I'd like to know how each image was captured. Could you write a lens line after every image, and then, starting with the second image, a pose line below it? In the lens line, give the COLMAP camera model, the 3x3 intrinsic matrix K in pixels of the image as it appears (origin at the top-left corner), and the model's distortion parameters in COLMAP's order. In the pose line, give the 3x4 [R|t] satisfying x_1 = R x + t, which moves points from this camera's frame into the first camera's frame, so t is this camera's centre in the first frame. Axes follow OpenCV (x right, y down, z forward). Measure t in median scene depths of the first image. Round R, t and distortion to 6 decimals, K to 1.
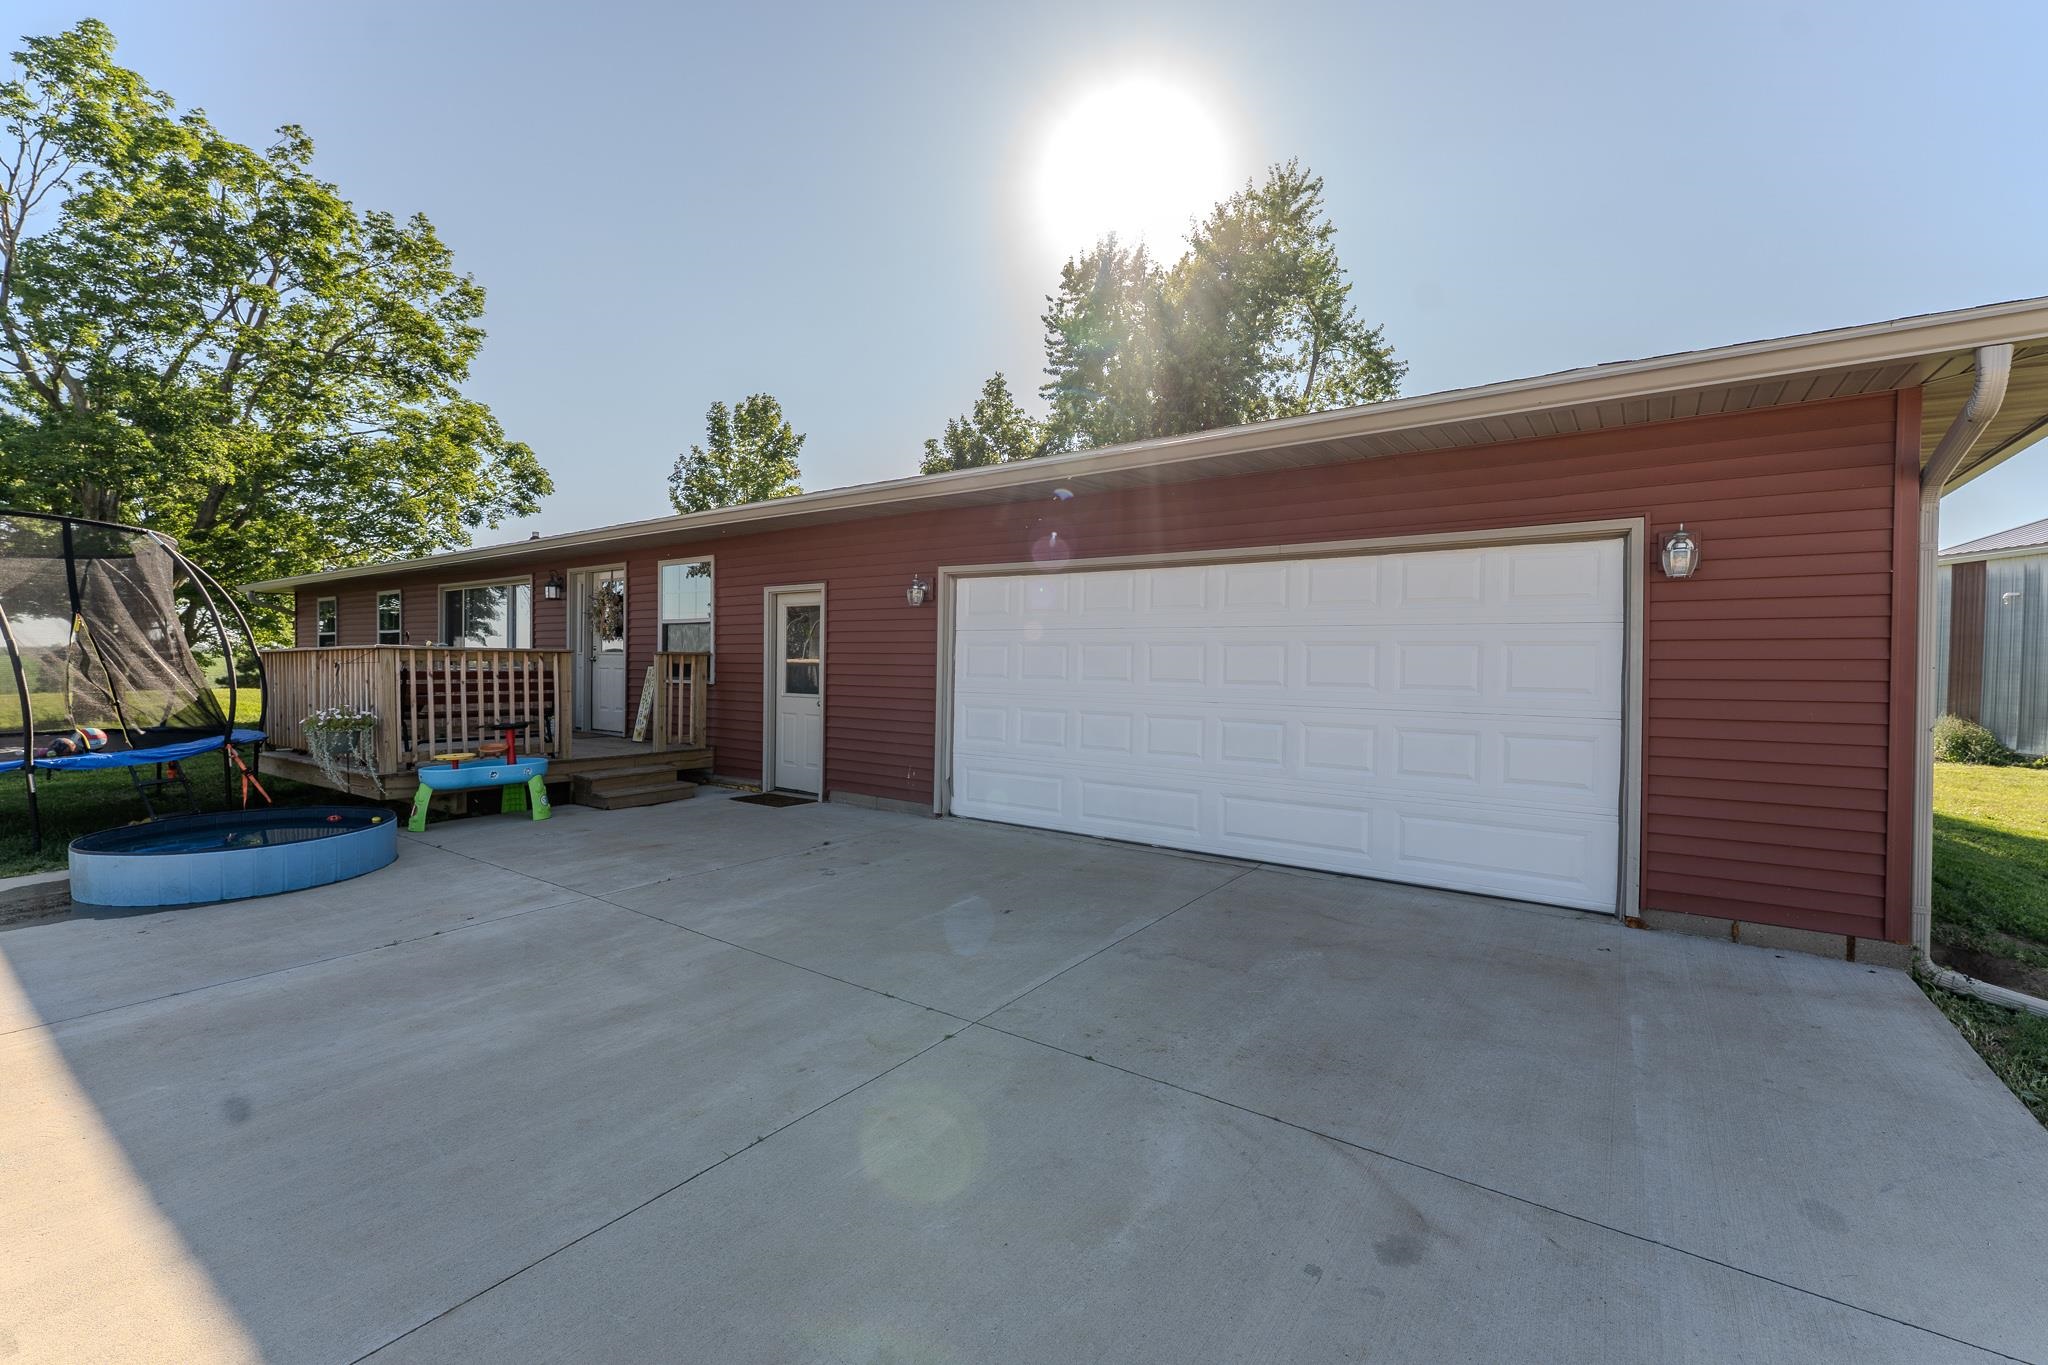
lens RADIAL K [[807.7, 0, 1024.0], [0, 807.7, 682.5], [0, 0, 1]] dist [0.001083, -0.000024]
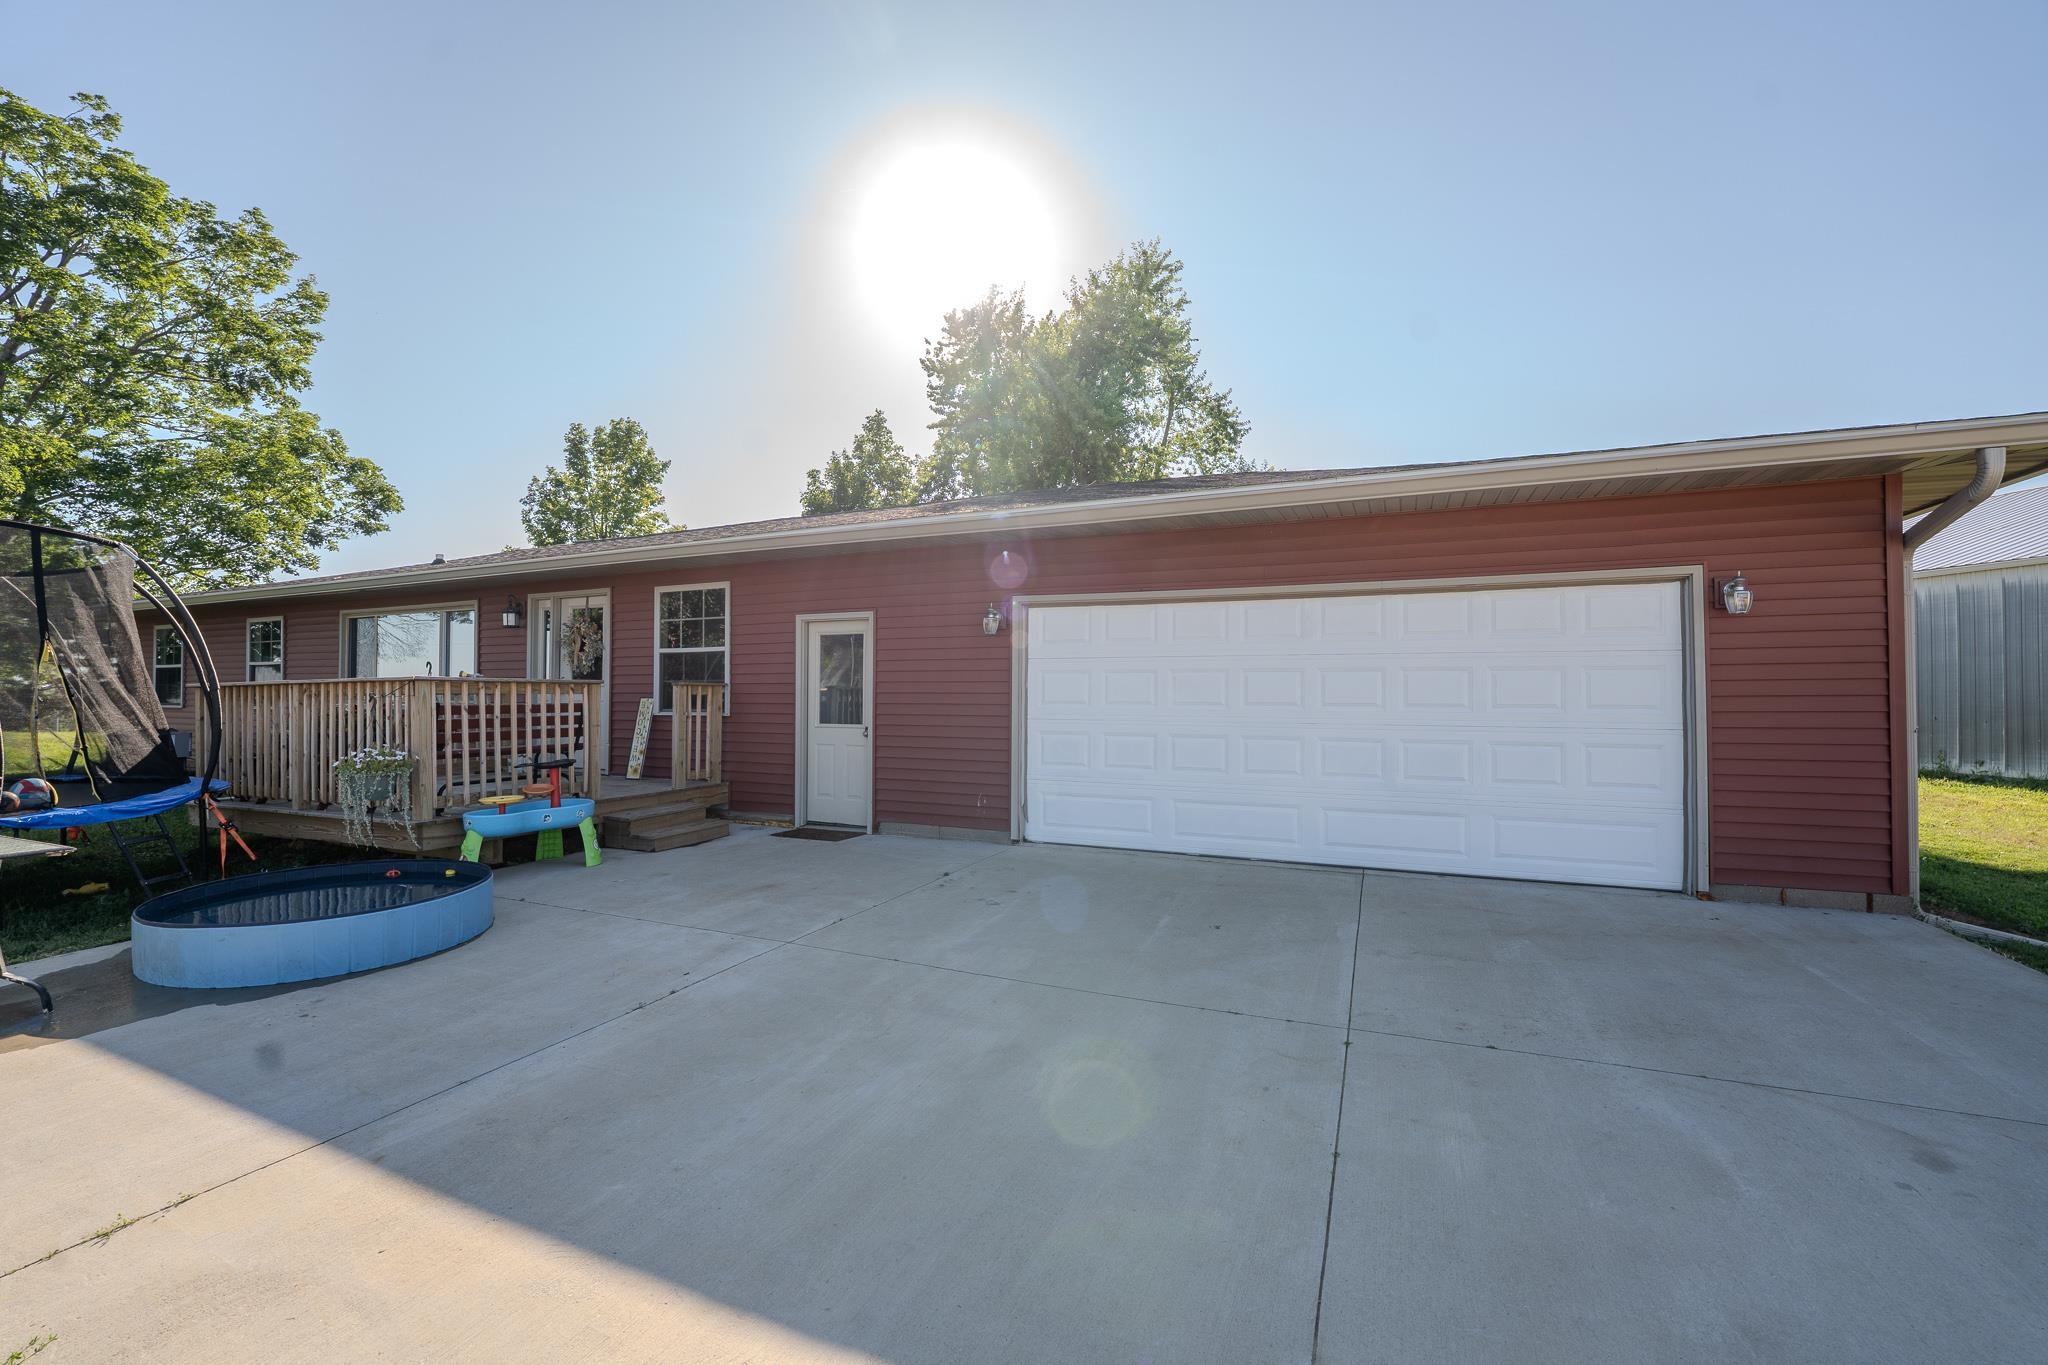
lens RADIAL K [[784.1, 0, 1024.0], [0, 784.1, 682.5], [0, 0, 1]] dist [-0.027362, 0.005195]
pose [[0.980486, -0.007785, 0.196436, -0.223632], [0.015031, 0.999259, -0.035422, 0.000546], [-0.196015, 0.037683, 0.979877, 0.025885]]
